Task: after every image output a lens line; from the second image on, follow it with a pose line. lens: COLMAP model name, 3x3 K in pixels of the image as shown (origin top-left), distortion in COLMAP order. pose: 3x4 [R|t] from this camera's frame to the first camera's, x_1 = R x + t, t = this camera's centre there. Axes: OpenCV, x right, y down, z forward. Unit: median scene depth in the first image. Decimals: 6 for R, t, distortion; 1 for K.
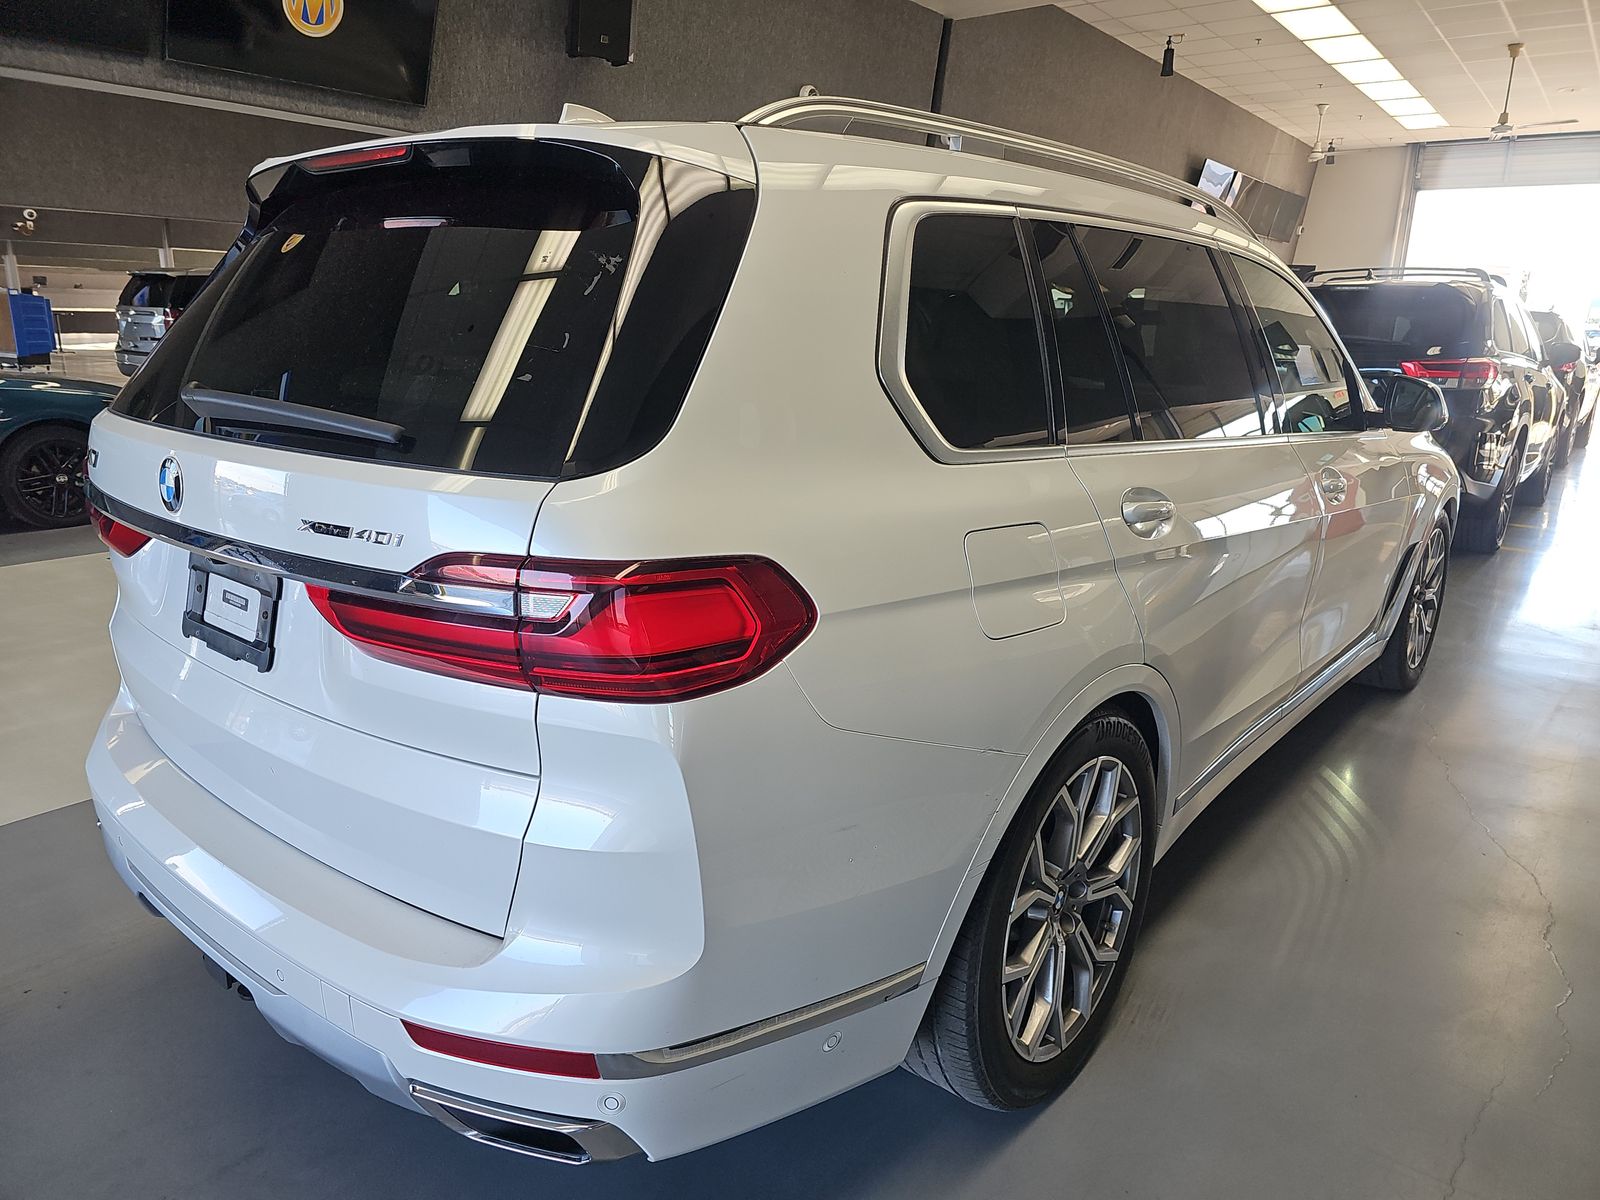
lens RADIAL K [[1056.0, 0, 800.0], [0, 1056.0, 600.0], [0, 0, 1]] dist [0.035178, -0.044974]
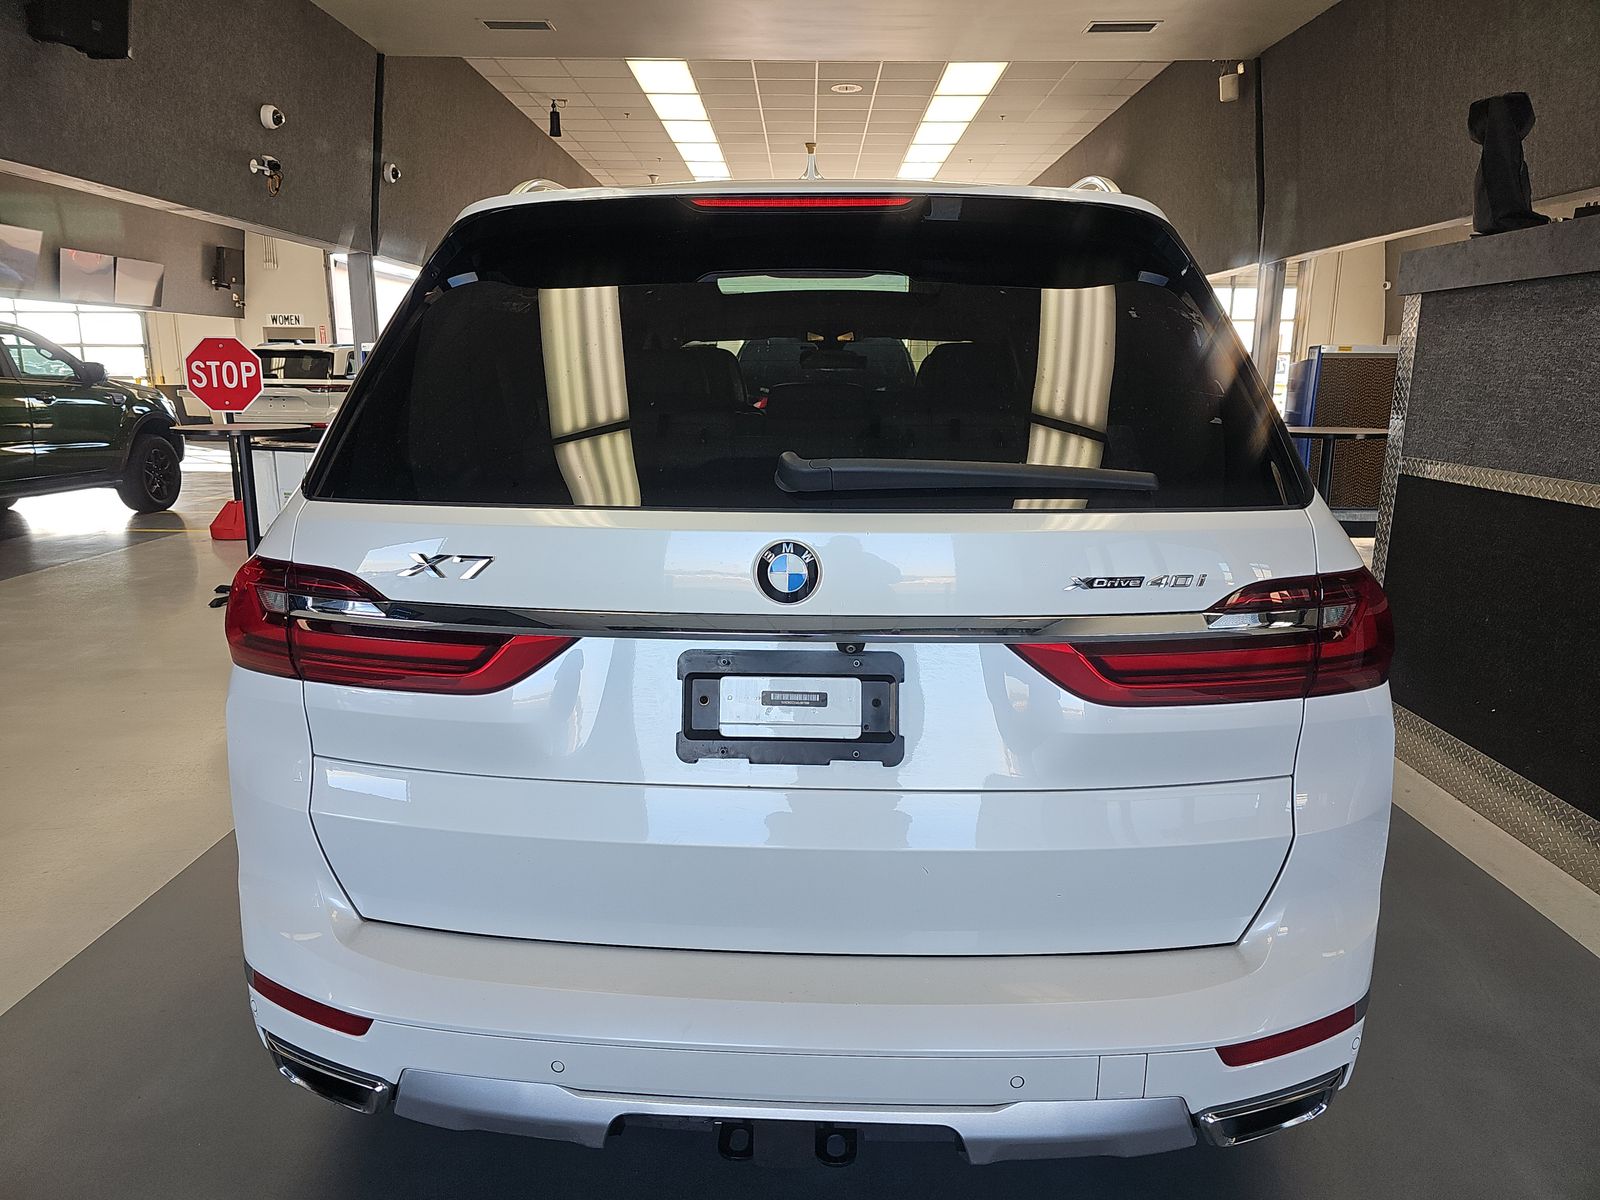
lens RADIAL K [[1056.0, 0, 800.0], [0, 1056.0, 600.0], [0, 0, 1]] dist [0.035178, -0.044974]
pose [[0.802862, -0.136682, 0.580284, -0.278562], [0.159905, 0.987068, 0.011258, -0.024042], [-0.574319, 0.083752, 0.814336, 0.081469]]
